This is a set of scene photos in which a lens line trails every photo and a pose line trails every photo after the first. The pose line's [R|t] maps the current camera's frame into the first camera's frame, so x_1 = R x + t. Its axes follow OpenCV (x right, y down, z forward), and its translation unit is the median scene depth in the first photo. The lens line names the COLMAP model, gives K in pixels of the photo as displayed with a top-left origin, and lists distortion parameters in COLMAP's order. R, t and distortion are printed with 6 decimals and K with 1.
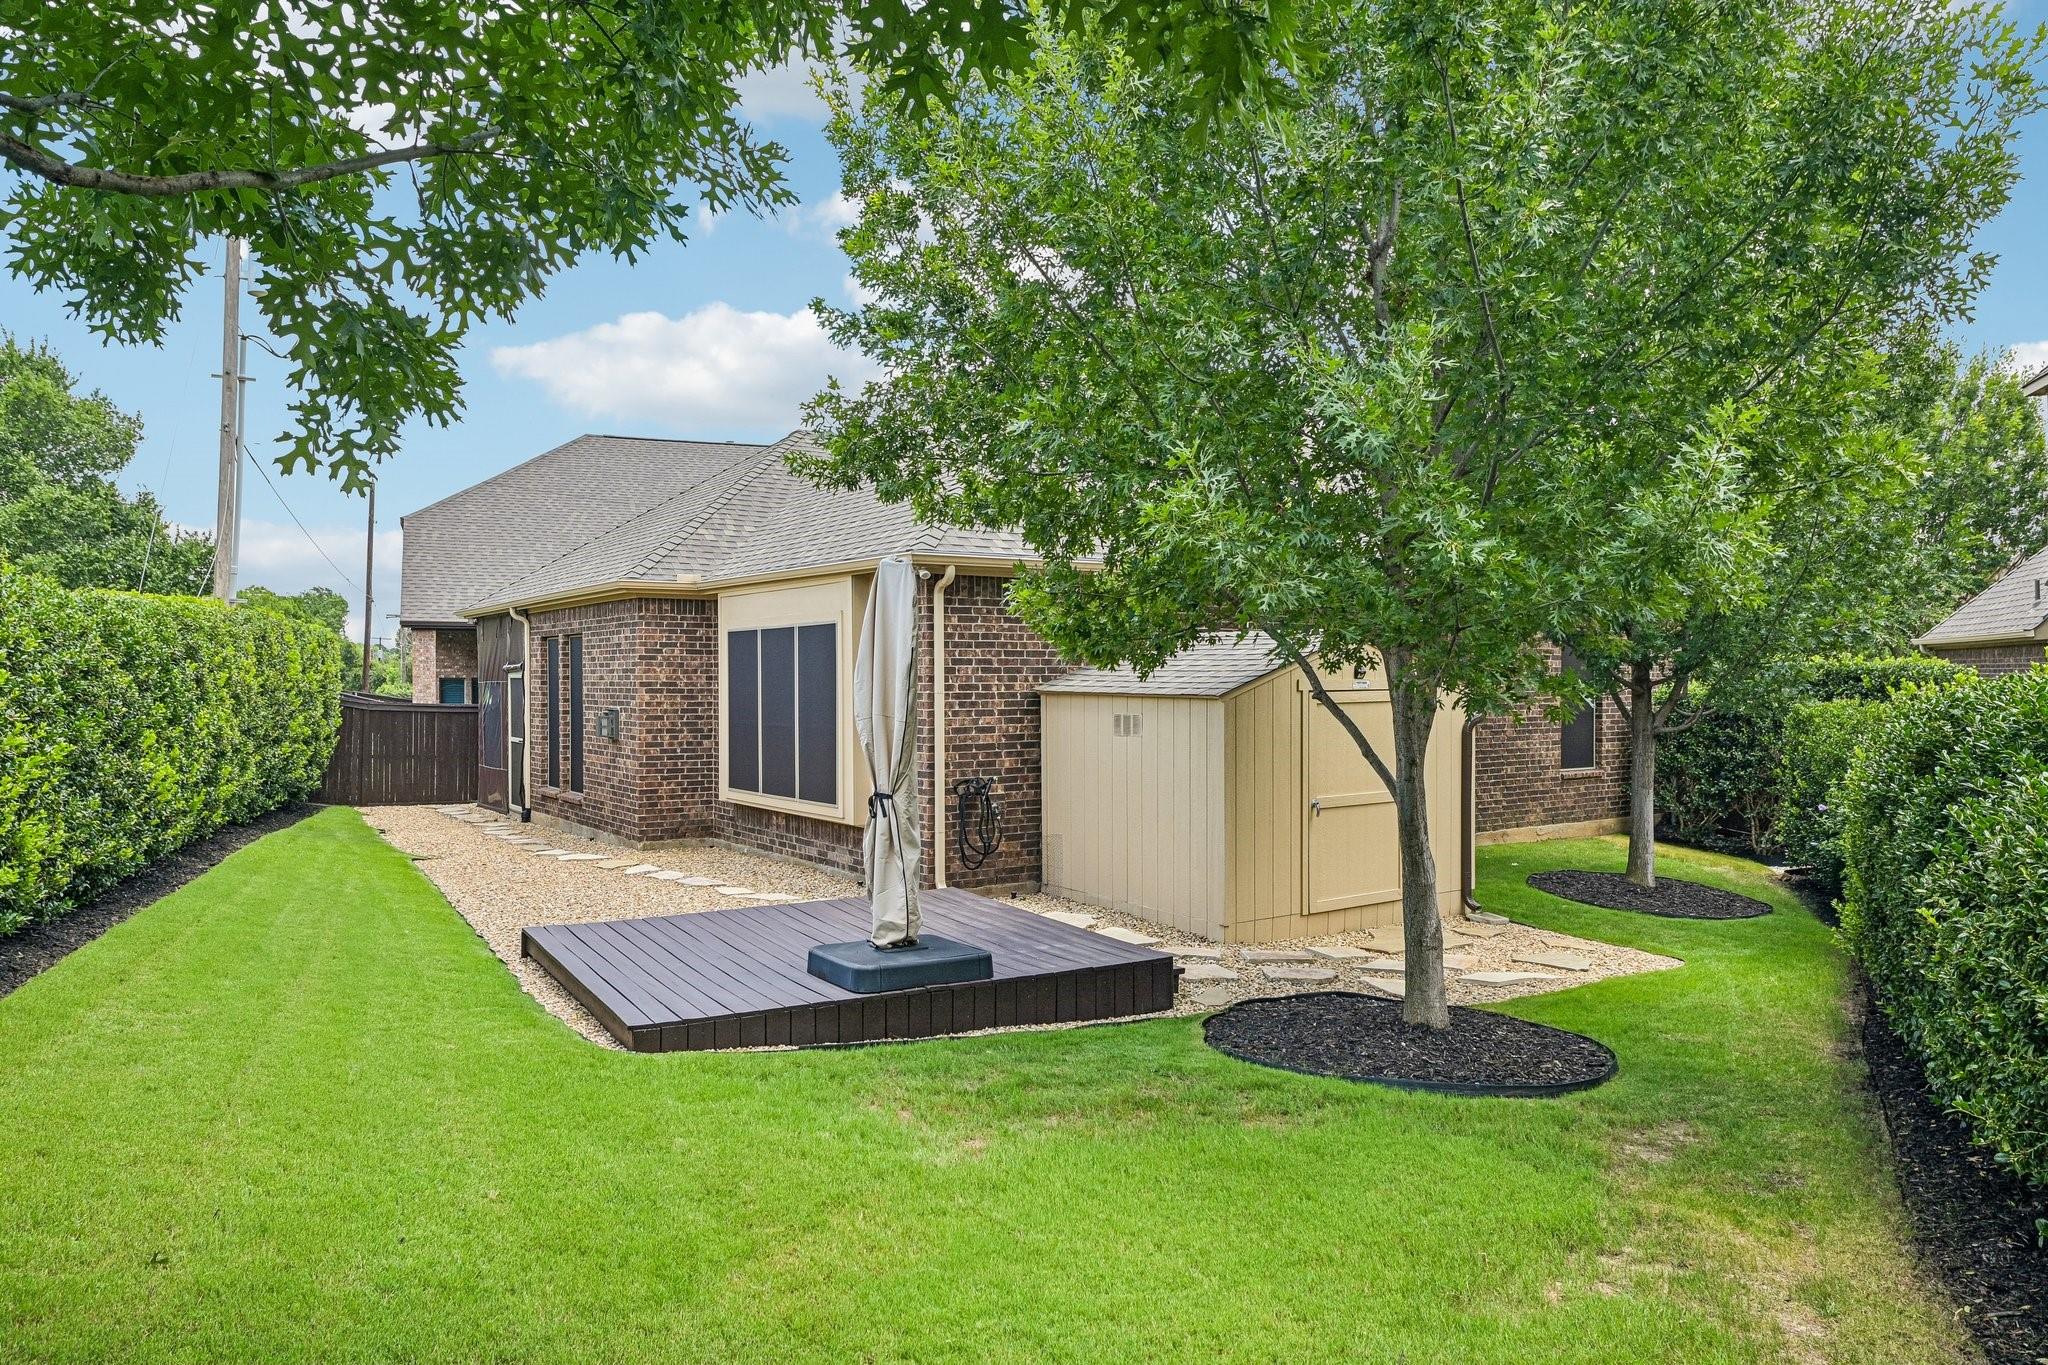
lens RADIAL K [[1410.4, 0, 1024.0], [0, 1410.4, 682.5], [0, 0, 1]] dist [-0.030970, -0.000389]
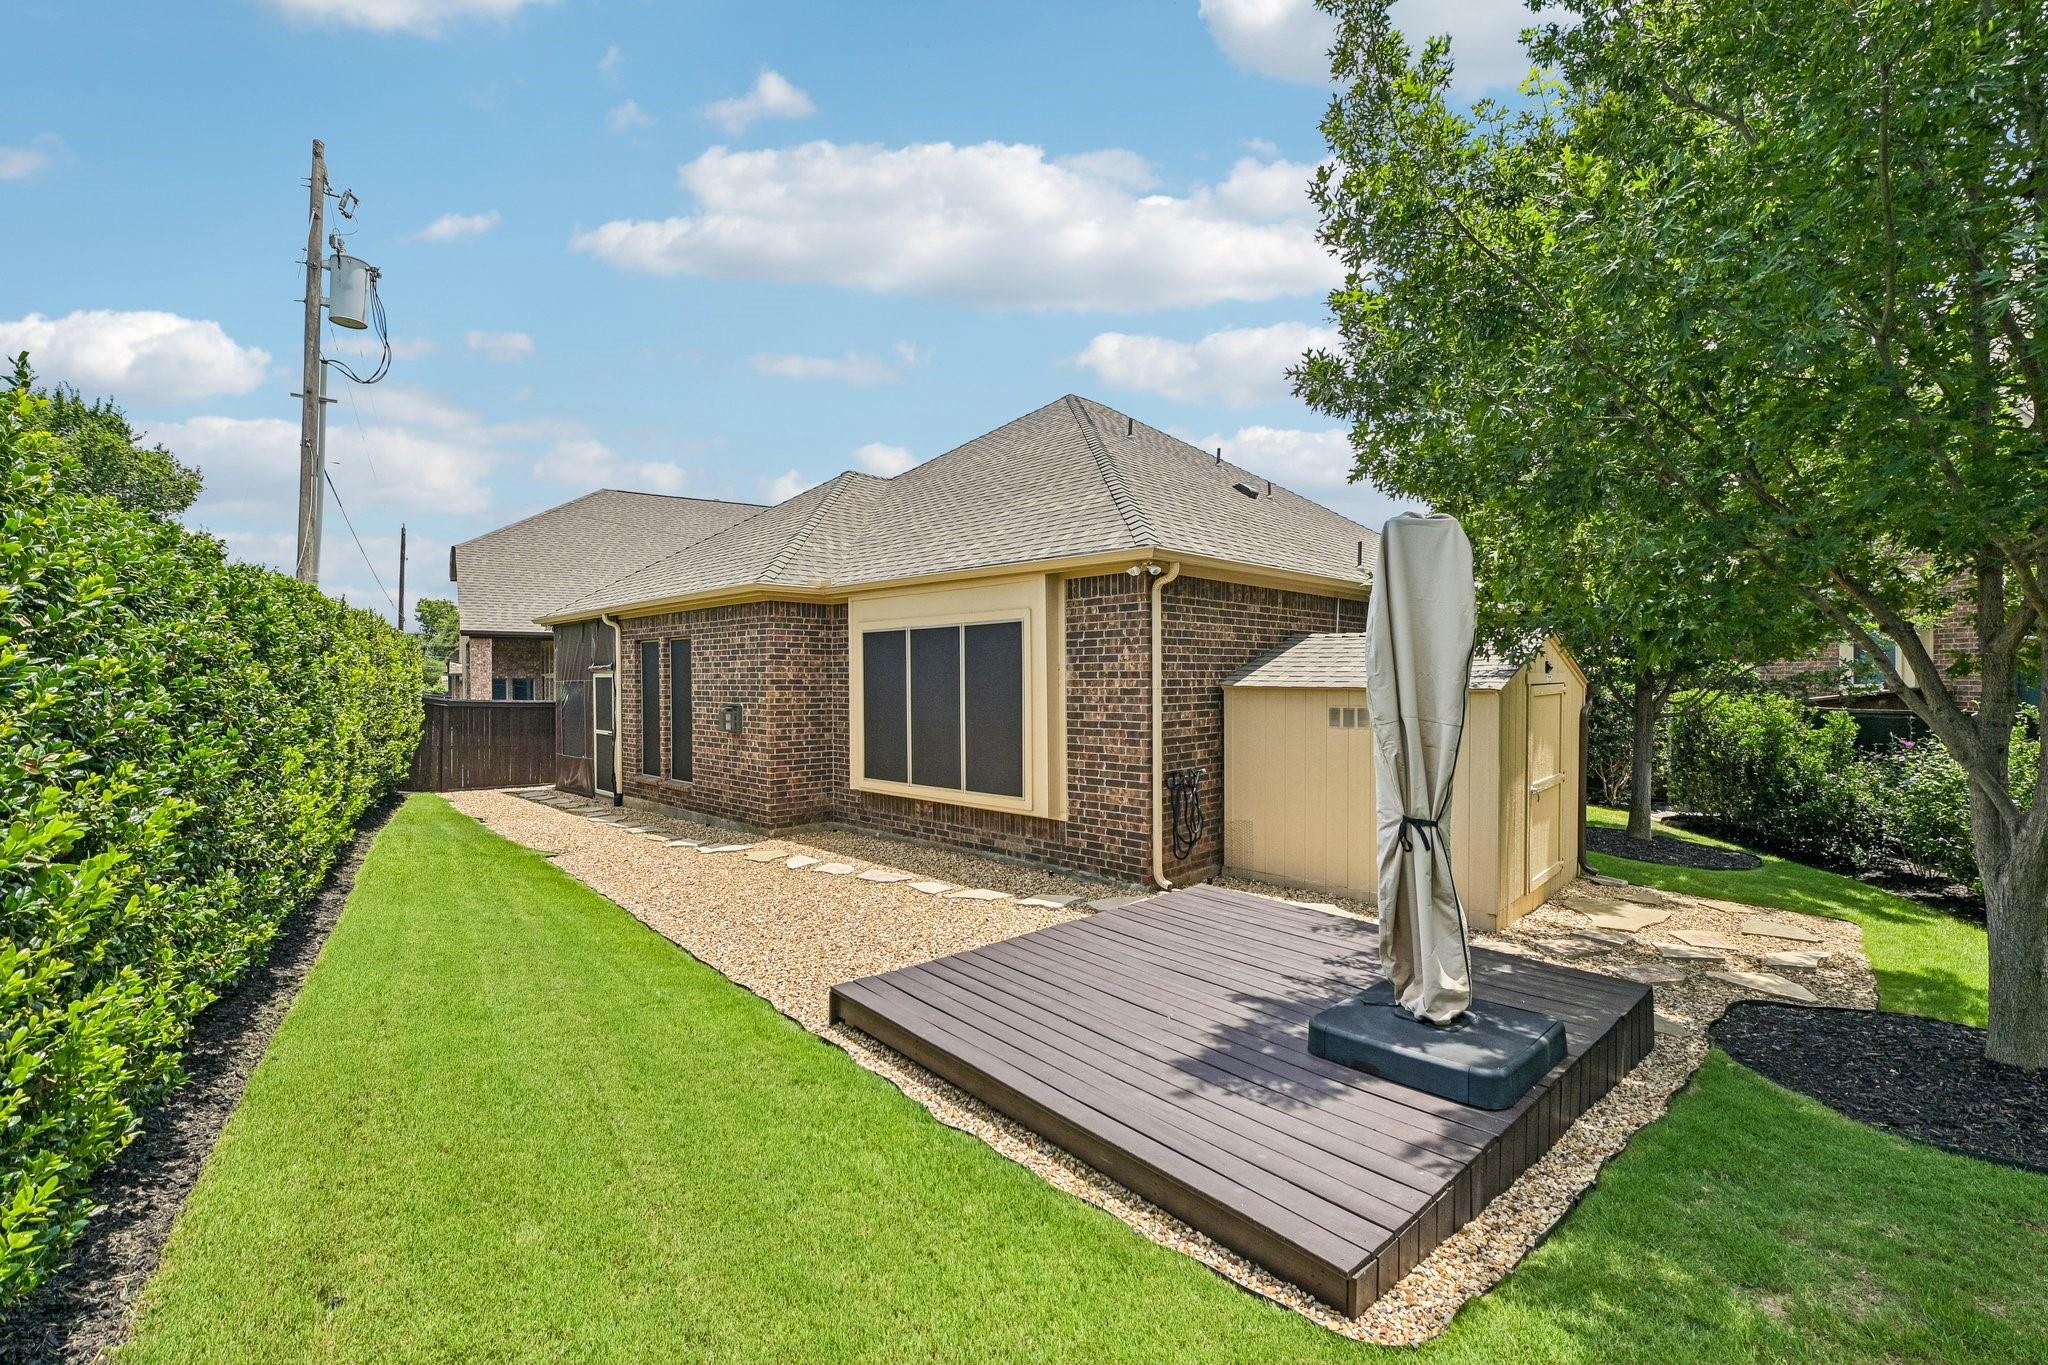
lens RADIAL K [[887.8, 0, 1024.0], [0, 887.8, 682.5], [0, 0, 1]] dist [-0.014701, 0.000290]
pose [[0.980466, -0.004263, 0.196644, -0.246976], [0.003974, 0.999990, 0.001861, 0.001410], [-0.196650, -0.001043, 0.980473, 0.344300]]
